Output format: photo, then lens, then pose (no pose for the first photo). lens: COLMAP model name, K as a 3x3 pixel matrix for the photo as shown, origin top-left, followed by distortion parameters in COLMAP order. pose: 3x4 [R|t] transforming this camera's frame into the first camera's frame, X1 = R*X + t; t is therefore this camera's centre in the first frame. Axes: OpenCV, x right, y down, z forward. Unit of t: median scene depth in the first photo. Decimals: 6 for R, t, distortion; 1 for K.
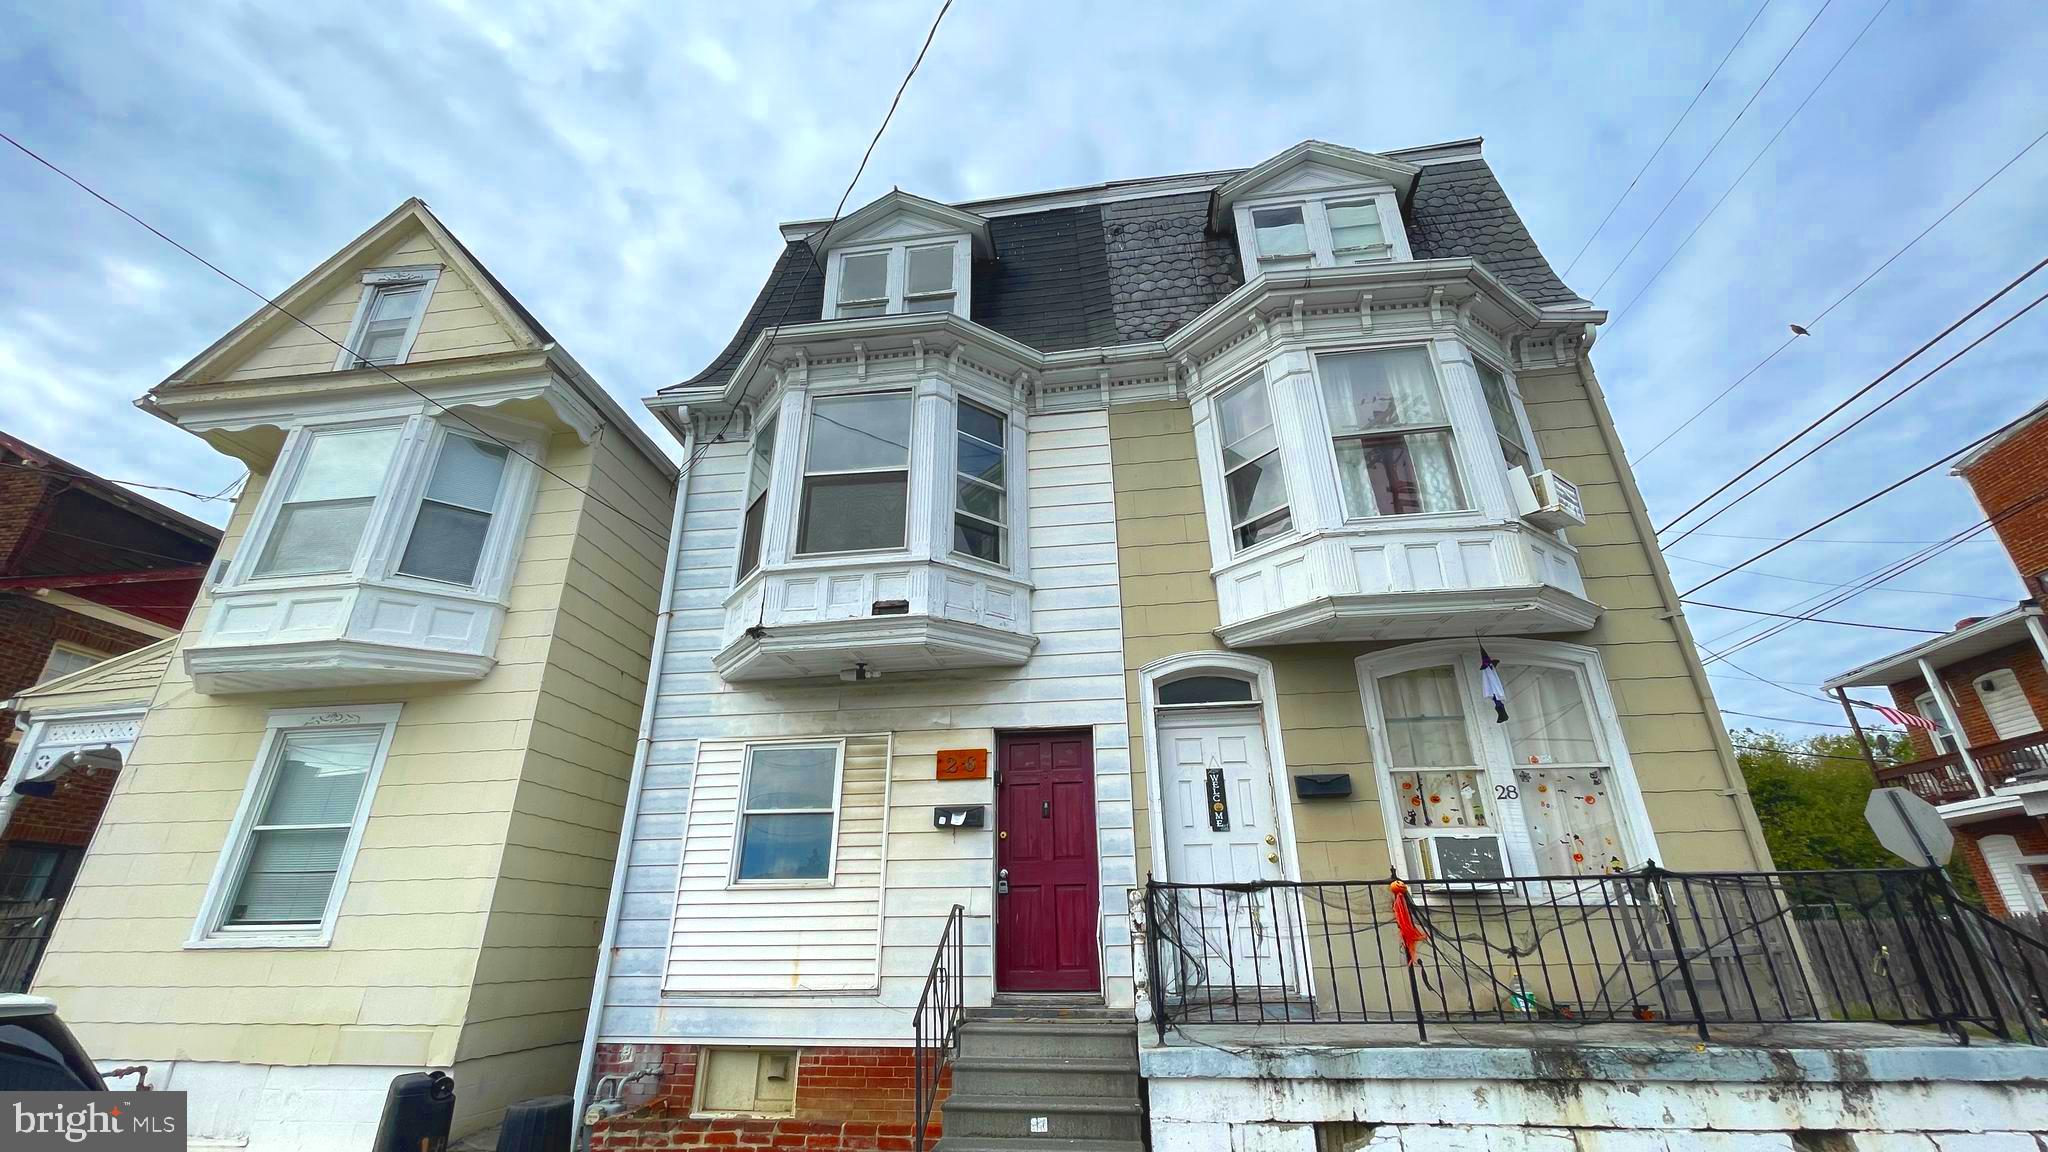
lens RADIAL K [[823.8, 0, 1018.5], [0, 823.8, 571.5], [0, 0, 1]] dist [-0.002498, -0.000162]
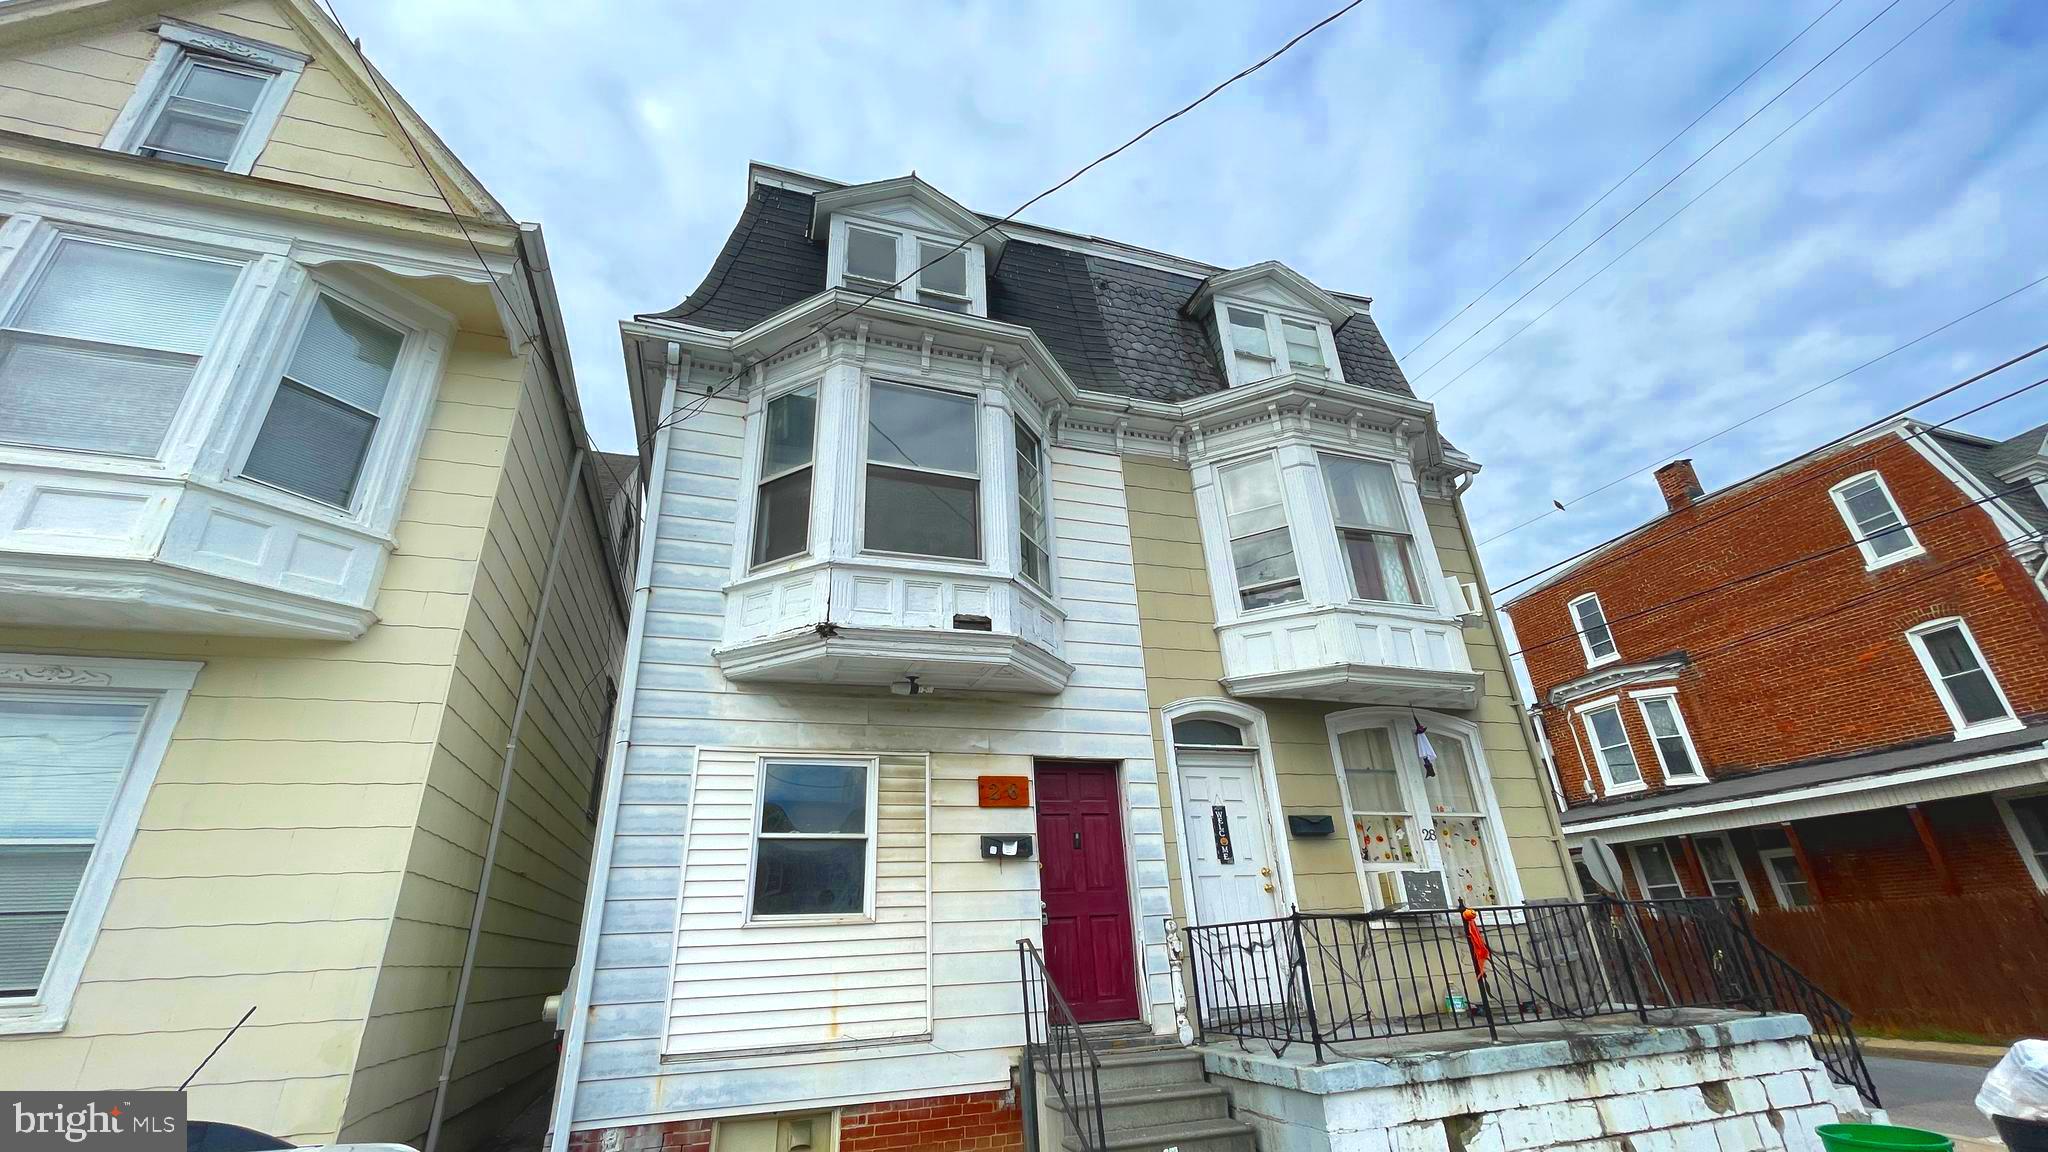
lens RADIAL K [[823.8, 0, 1022.2], [0, 823.8, 572.5], [0, 0, 1]] dist [-0.002498, -0.000162]
pose [[0.900592, 0.152823, 0.406913, -0.475649], [-0.143835, 0.988193, -0.052793, 0.027220], [-0.410176, -0.010984, 0.911940, 0.108842]]
